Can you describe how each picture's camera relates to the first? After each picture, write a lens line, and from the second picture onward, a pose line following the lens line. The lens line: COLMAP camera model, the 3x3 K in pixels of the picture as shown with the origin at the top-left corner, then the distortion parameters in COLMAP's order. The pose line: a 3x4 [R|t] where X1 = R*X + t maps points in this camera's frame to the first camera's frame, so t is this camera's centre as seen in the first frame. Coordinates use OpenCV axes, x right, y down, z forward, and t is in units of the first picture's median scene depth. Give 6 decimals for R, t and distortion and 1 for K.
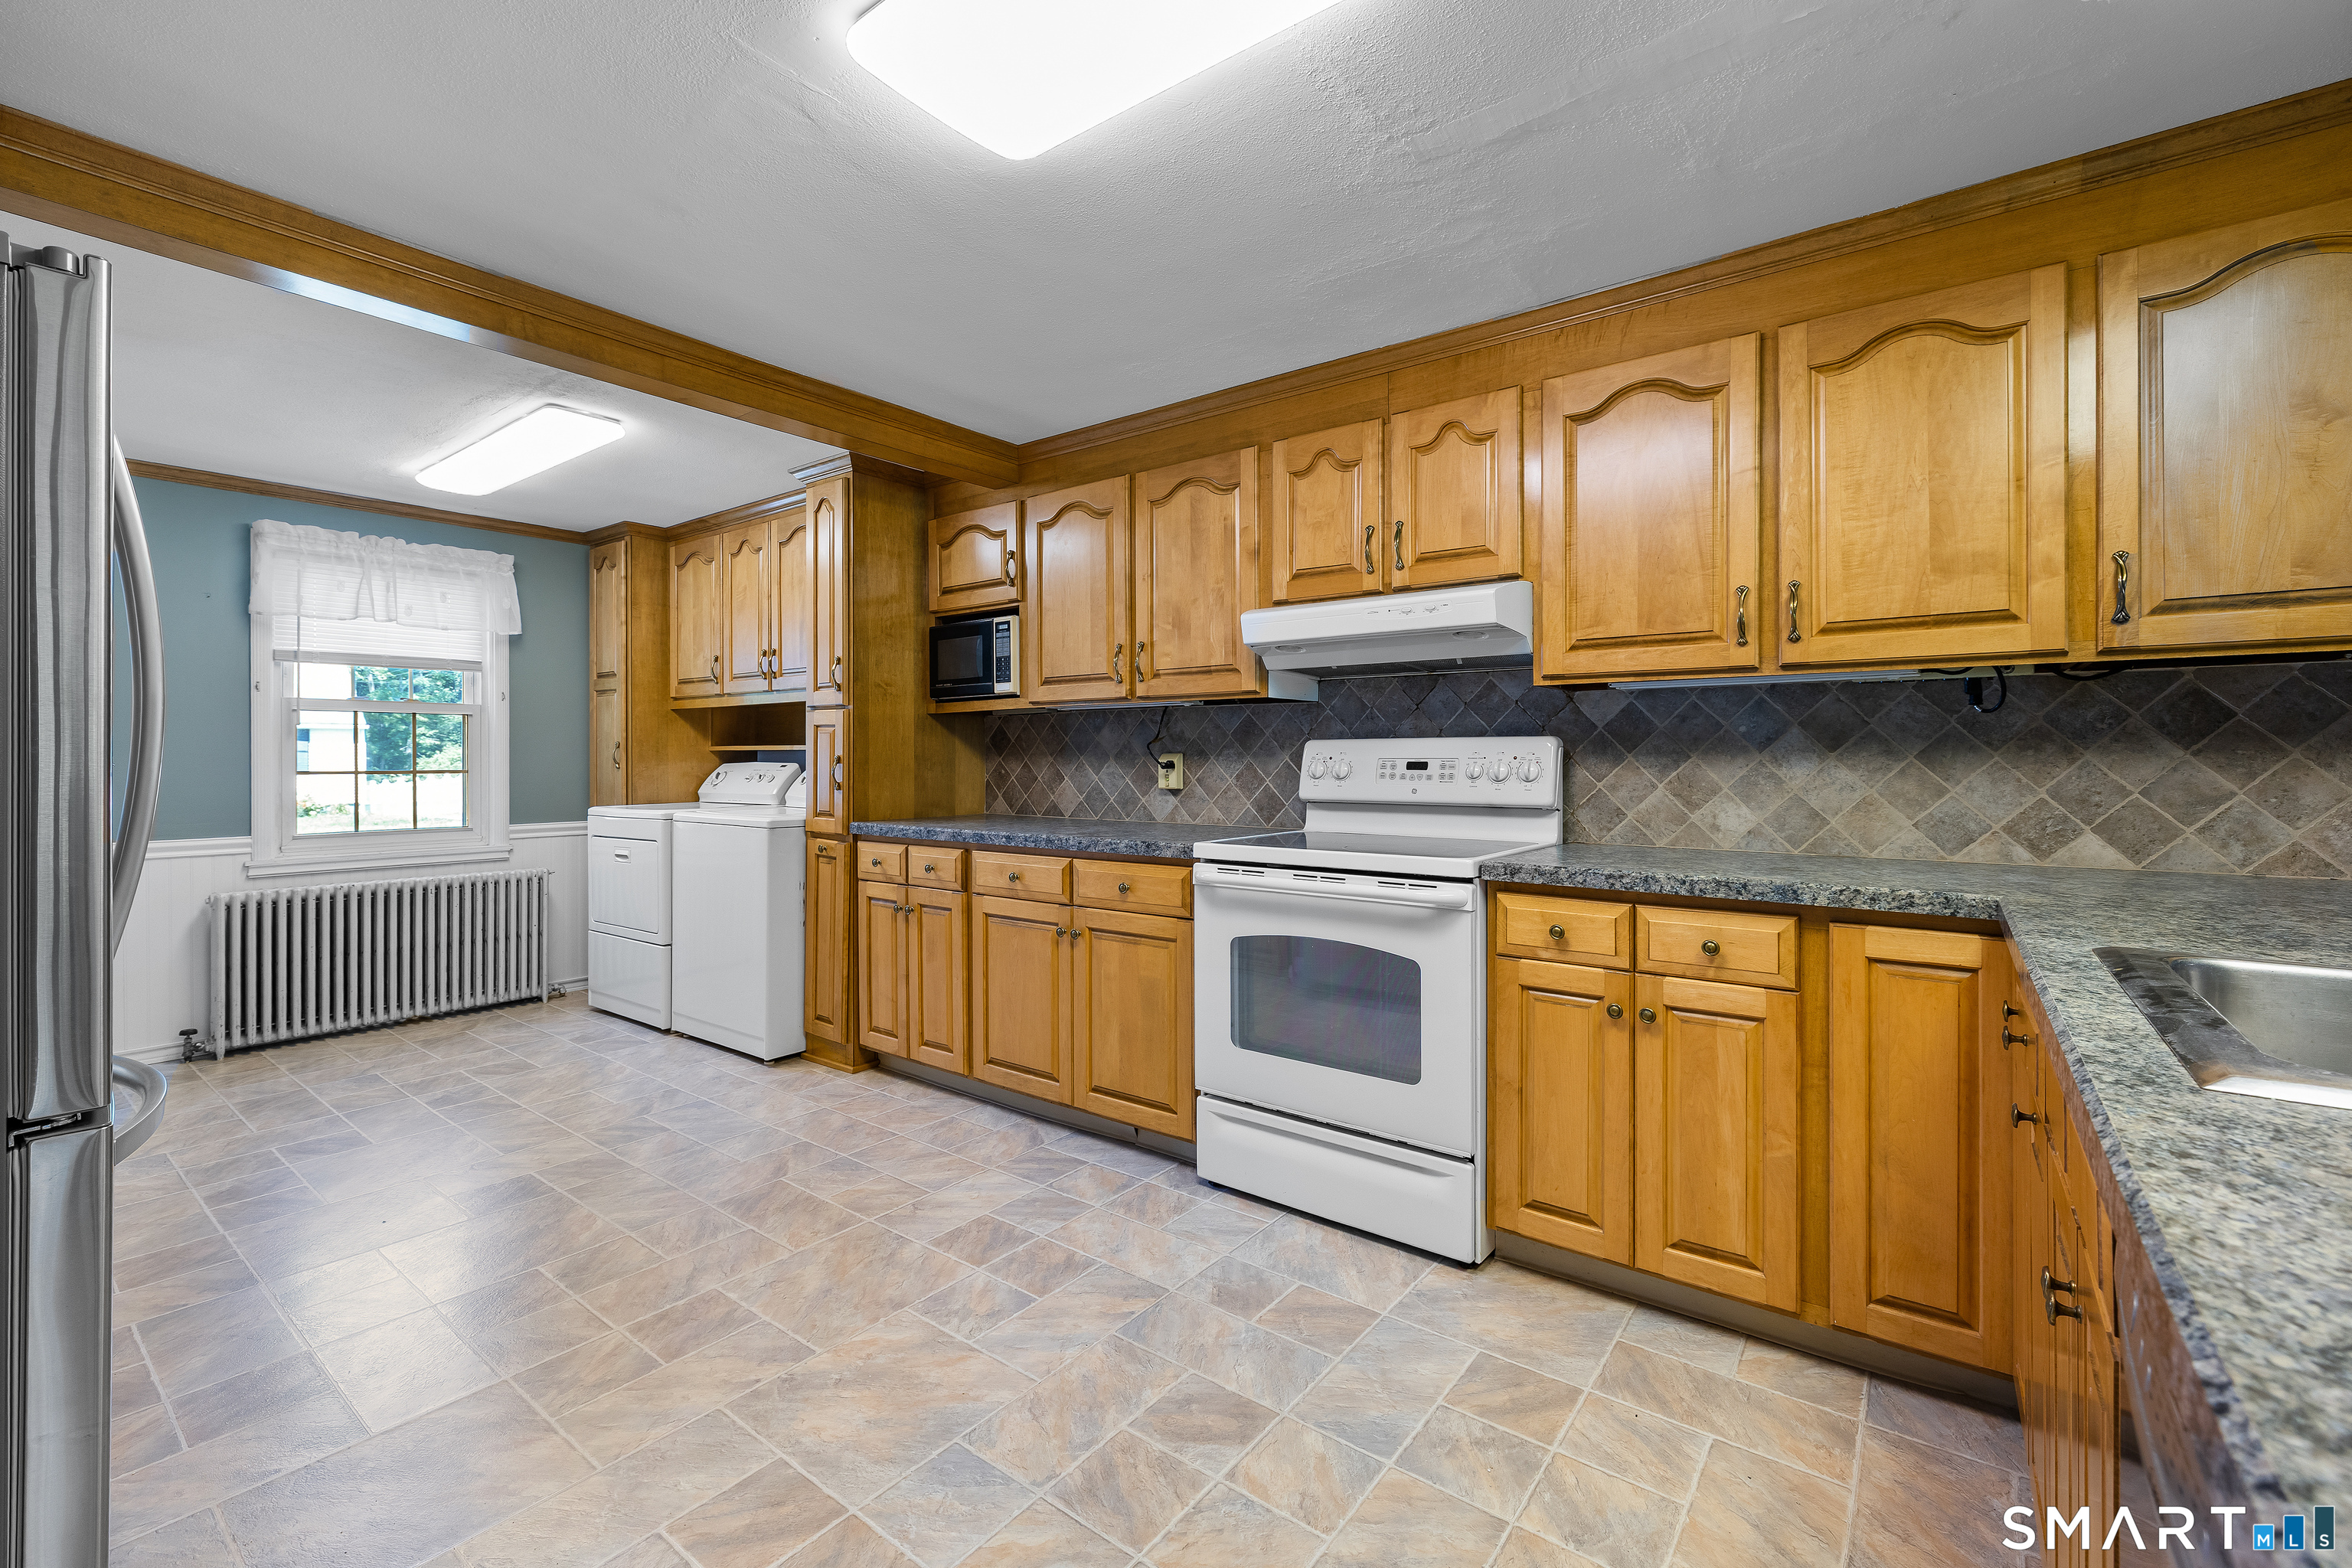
lens RADIAL K [[1009.3, 0, 1144.8], [0, 1009.3, 762.2], [0, 0, 1]] dist [0.001912, 0.000174]
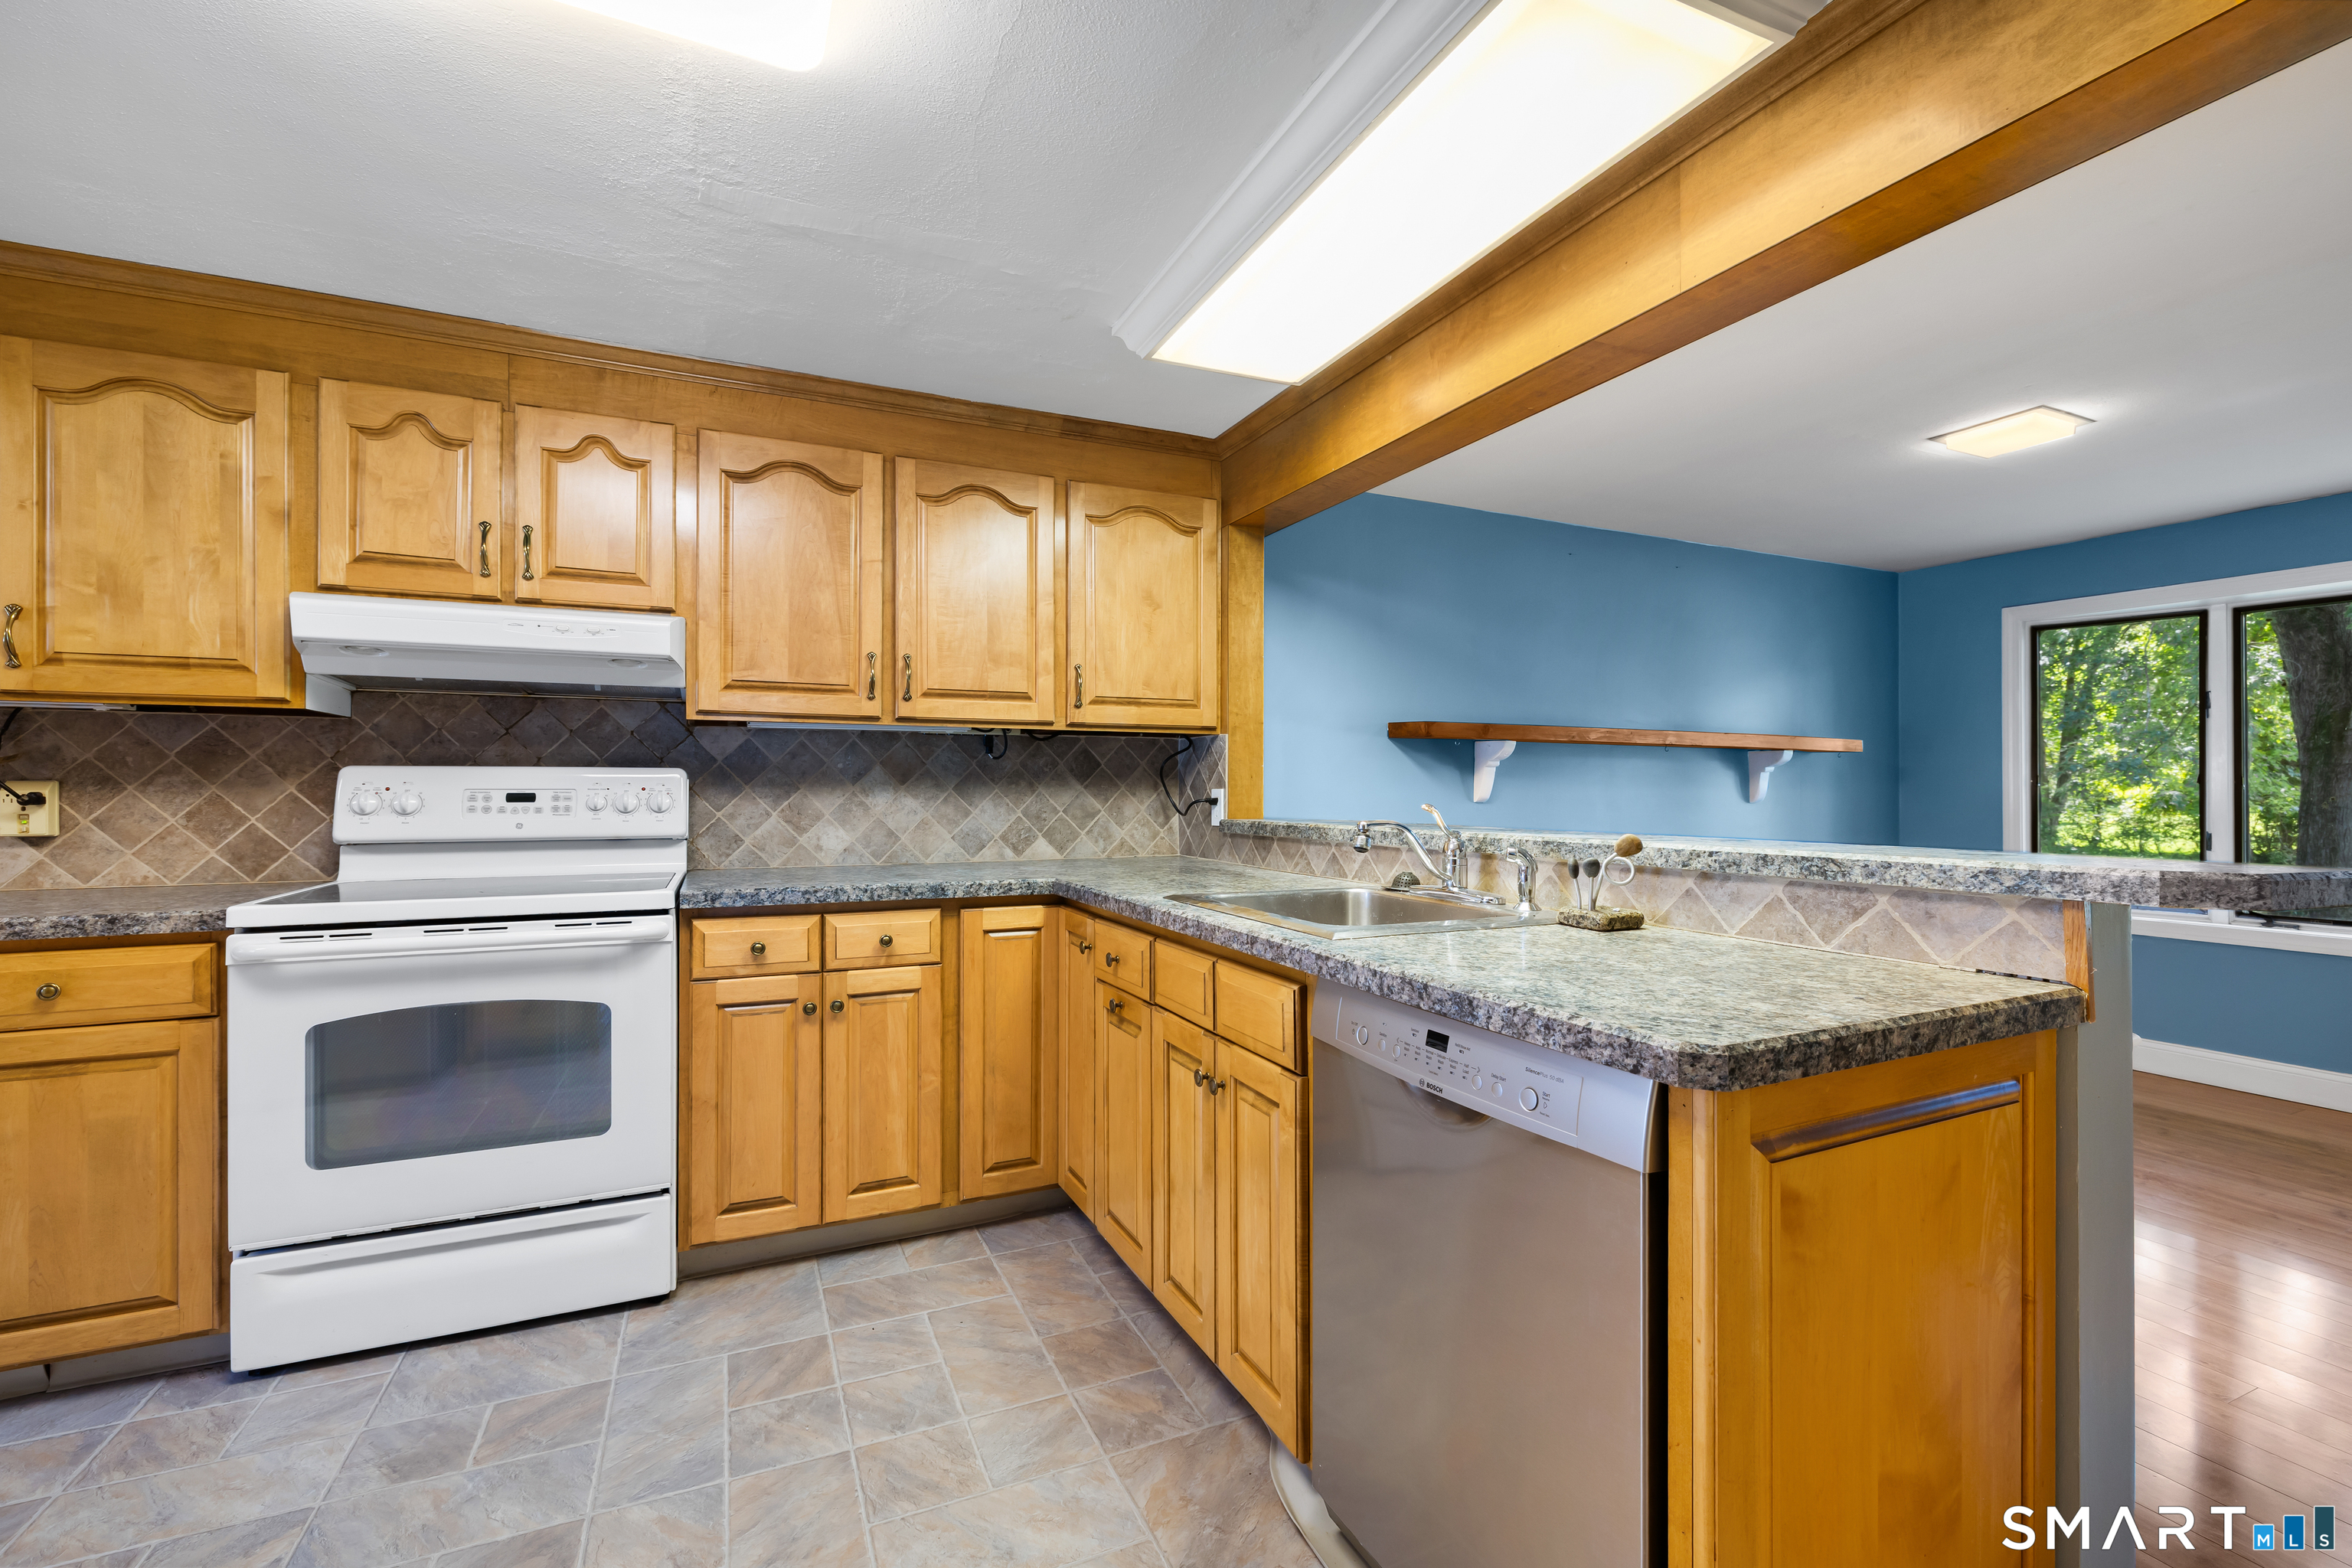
lens RADIAL K [[1009.3, 0, 1185.5], [0, 1009.3, 783.8], [0, 0, 1]] dist [0.001912, 0.000174]
pose [[0.449473, 0.005311, 0.893278, -0.260156], [0.001498, 0.999976, -0.006699, -0.001711], [-0.893293, 0.004349, 0.449454, 0.066679]]
